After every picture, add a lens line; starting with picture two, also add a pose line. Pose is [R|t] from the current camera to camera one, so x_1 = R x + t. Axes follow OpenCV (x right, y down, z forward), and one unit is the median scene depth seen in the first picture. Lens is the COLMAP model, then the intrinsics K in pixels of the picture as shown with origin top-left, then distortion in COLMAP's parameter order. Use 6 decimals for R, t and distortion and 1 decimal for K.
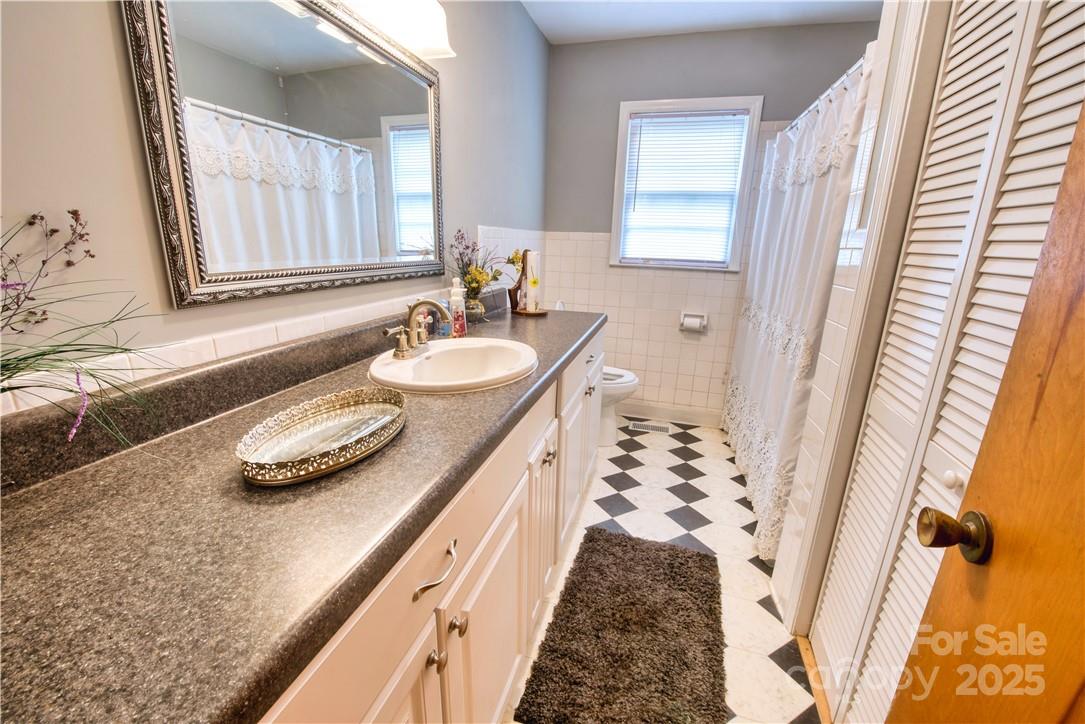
lens RADIAL K [[422.8, 0, 542.5], [0, 422.8, 362.0], [0, 0, 1]] dist [-0.015237, -0.002628]
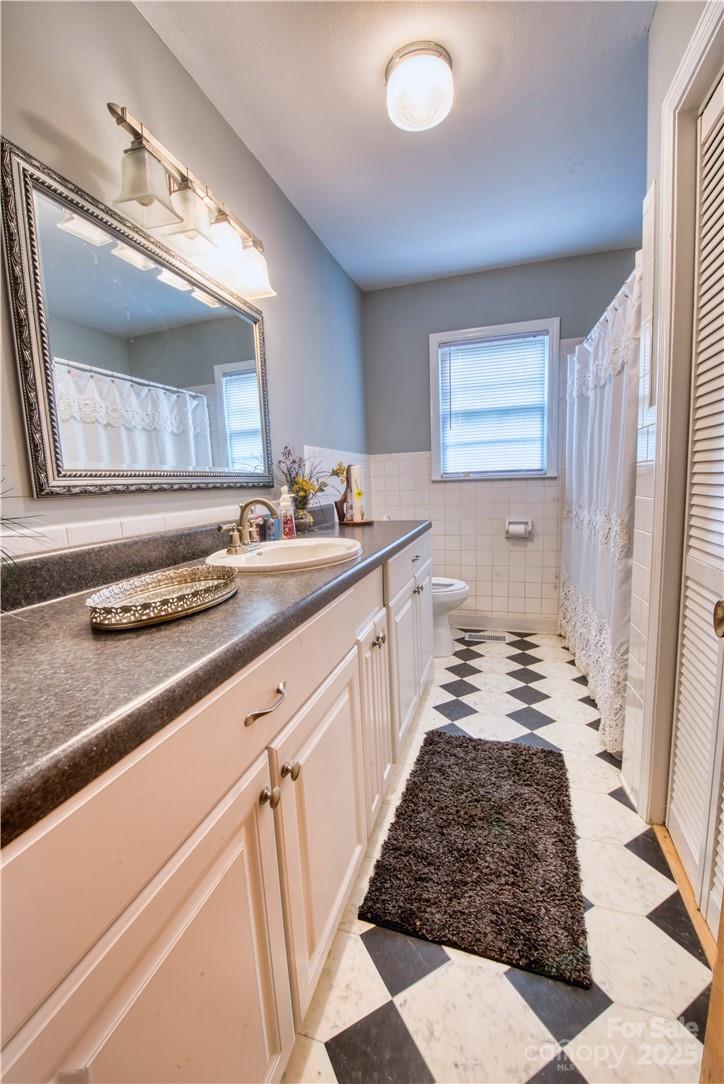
lens RADIAL K [[422.4, 0, 364.0], [0, 422.4, 543.4], [0, 0, 1]] dist [-0.015237, -0.002628]
pose [[0.997549, -0.063996, -0.028297, 0.019536], [0.059676, 0.989251, -0.133499, 0.099460], [0.036536, 0.131483, 0.990645, -0.039992]]
